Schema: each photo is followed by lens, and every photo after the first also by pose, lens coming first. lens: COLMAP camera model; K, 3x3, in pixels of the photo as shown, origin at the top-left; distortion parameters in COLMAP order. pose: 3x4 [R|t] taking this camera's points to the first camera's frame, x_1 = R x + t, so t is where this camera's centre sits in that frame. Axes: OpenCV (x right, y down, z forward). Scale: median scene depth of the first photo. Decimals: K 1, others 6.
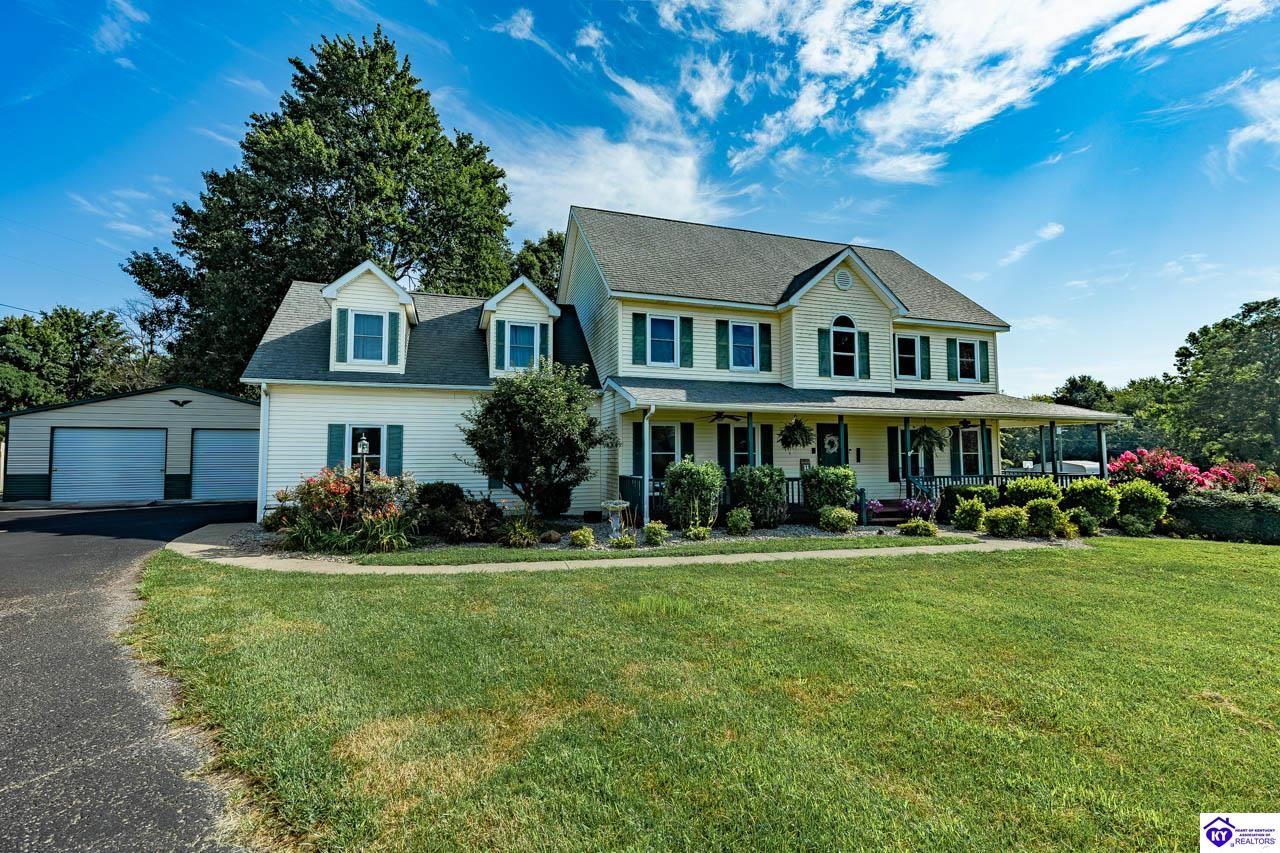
lens RADIAL K [[576.7, 0, 640.0], [0, 576.7, 426.5], [0, 0, 1]] dist [-0.002143, -0.000384]
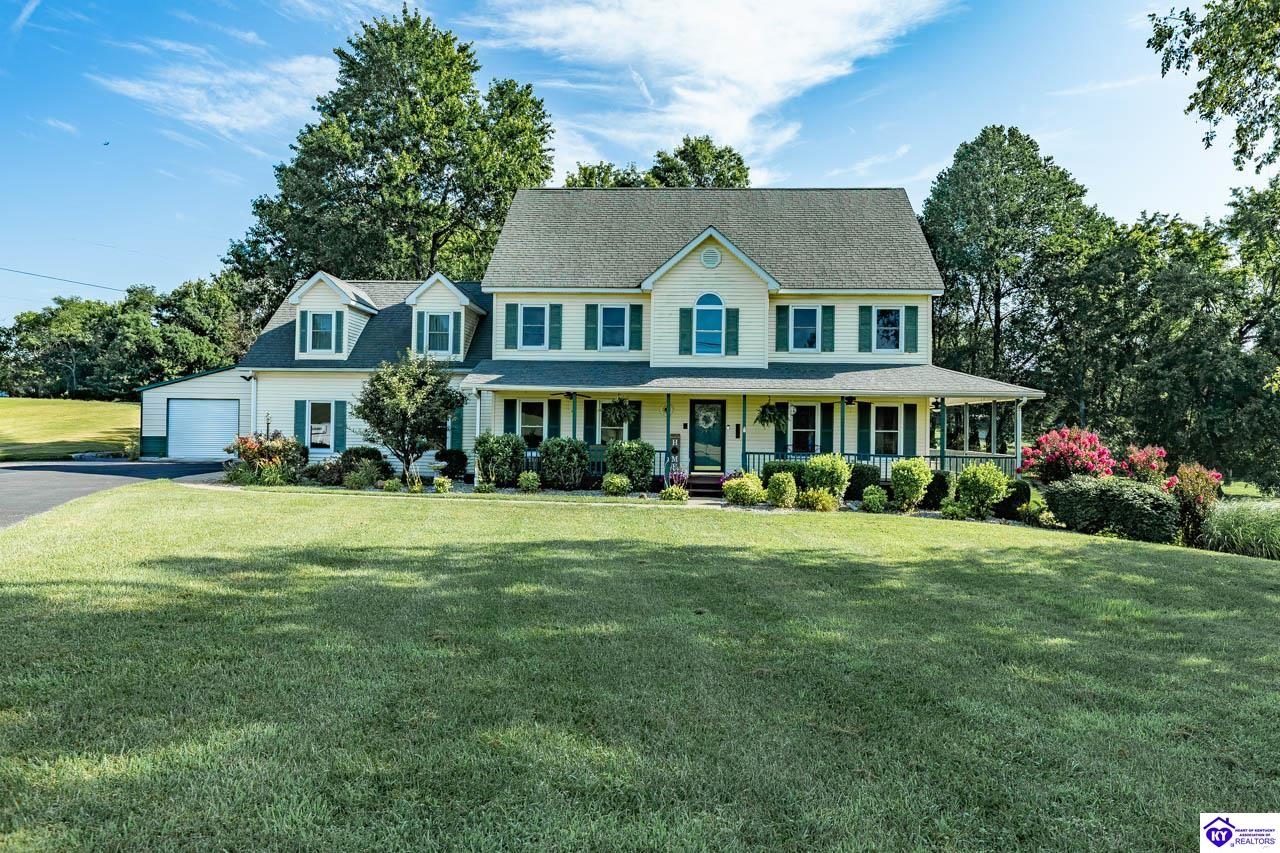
lens RADIAL K [[870.1, 0, 640.0], [0, 870.1, 426.5], [0, 0, 1]] dist [-0.000044, -0.001130]
pose [[0.927550, 0.014341, -0.373423, 0.815924], [0.003738, 0.998857, 0.047644, -0.031791], [0.373680, -0.045588, 0.926437, -0.476423]]
